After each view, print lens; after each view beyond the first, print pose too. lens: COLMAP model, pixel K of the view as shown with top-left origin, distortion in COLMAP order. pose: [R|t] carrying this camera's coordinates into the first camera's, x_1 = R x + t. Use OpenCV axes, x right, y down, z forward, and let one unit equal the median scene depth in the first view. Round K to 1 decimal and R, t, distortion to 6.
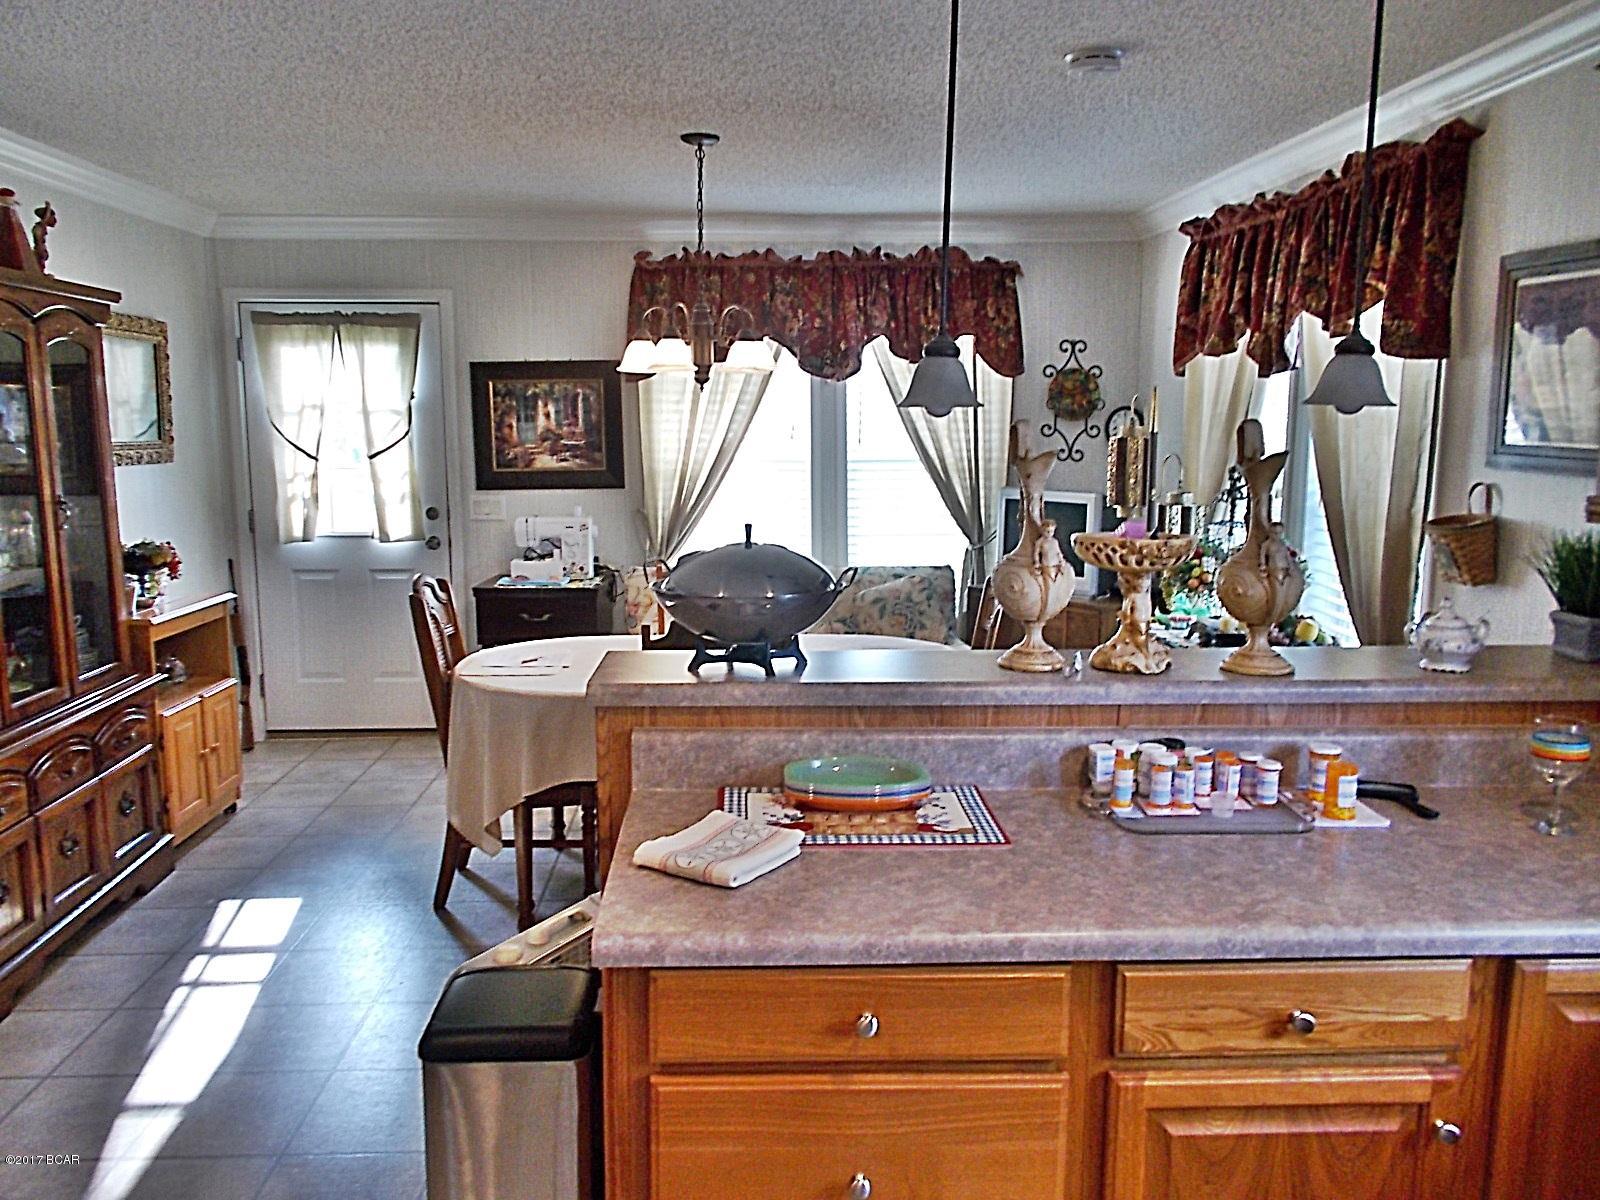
lens RADIAL K [[1224.0, 0, 795.7], [0, 1224.0, 596.6], [0, 0, 1]] dist [0.021761, -0.022703]
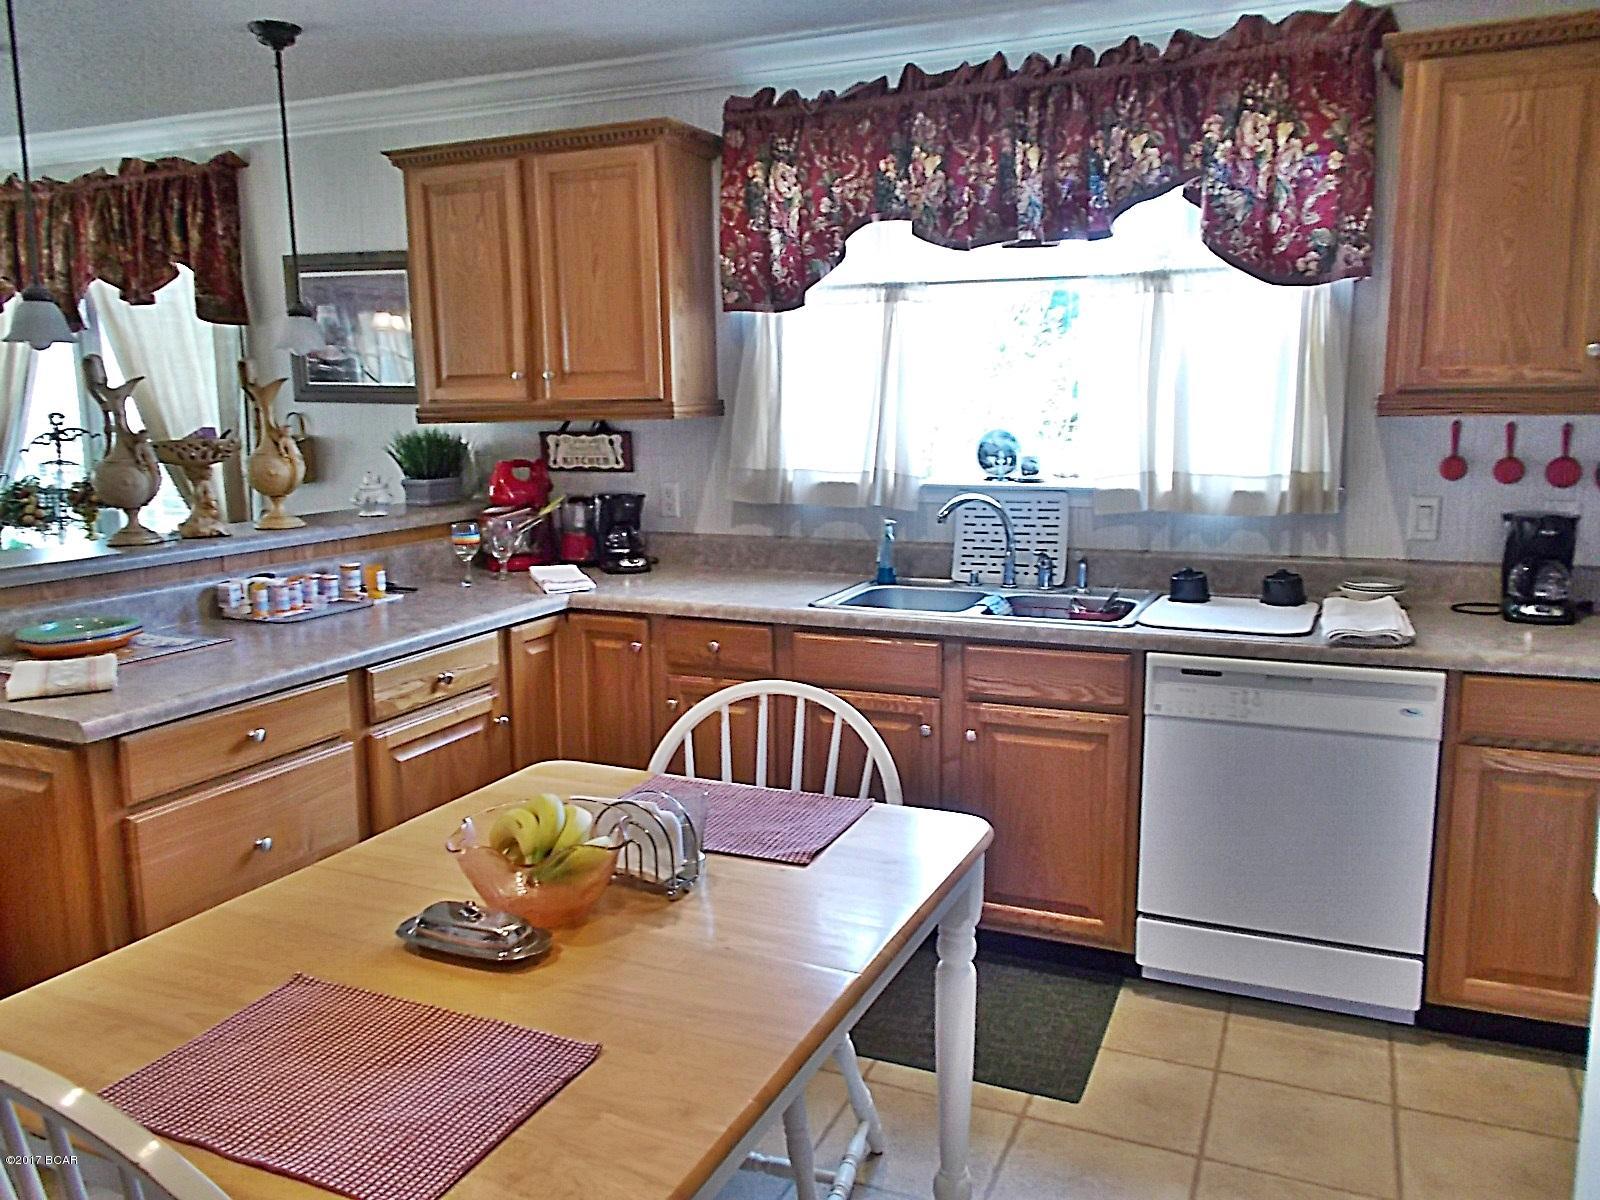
lens RADIAL K [[1224.0, 0, 798.0], [0, 1224.0, 599.7], [0, 0, 1]] dist [0.021761, -0.022703]
pose [[0.431591, -0.153468, 0.888919, -0.718786], [0.140761, 0.984808, 0.101680, 0.086464], [-0.891019, 0.081241, 0.446637, -0.221600]]
